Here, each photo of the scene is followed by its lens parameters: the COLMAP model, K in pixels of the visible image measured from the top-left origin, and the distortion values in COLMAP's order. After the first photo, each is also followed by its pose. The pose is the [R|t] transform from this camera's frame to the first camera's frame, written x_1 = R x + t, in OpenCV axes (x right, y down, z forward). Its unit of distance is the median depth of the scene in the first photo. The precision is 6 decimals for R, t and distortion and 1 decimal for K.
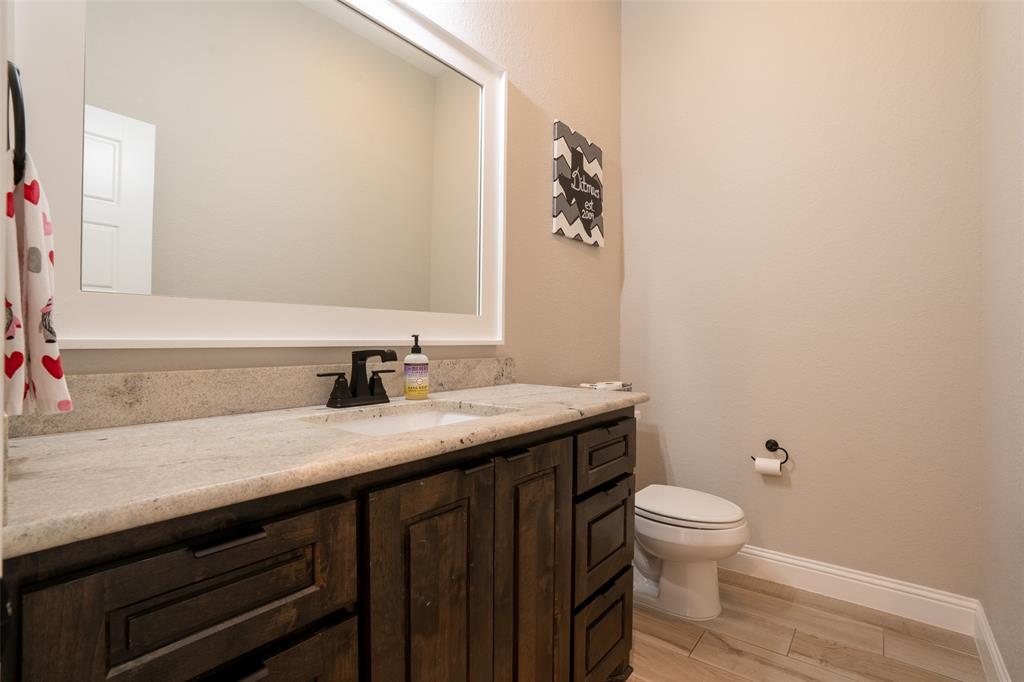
lens RADIAL K [[471.6, 0, 520.7], [0, 471.6, 338.8], [0, 0, 1]] dist [-0.043835, 0.008246]
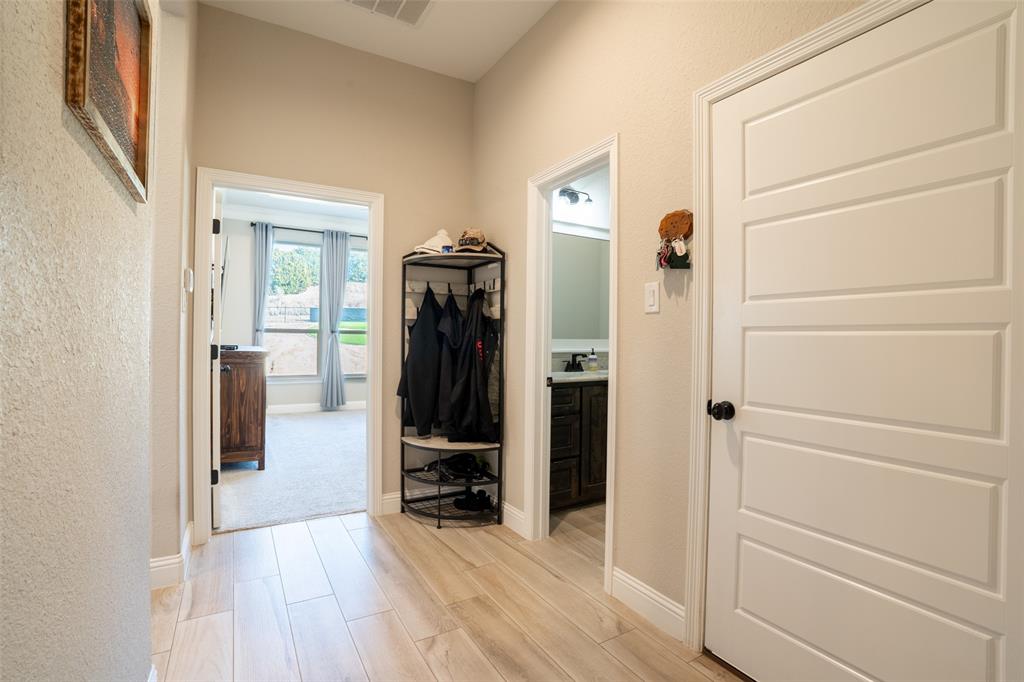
lens RADIAL K [[471.6, 0, 513.8], [0, 471.6, 341.6], [0, 0, 1]] dist [-0.043835, 0.008246]
pose [[0.932009, 0.009172, -0.362319, 0.411546], [-0.011515, 0.999924, -0.004310, -0.037280], [0.362252, 0.008189, 0.932044, -2.067510]]
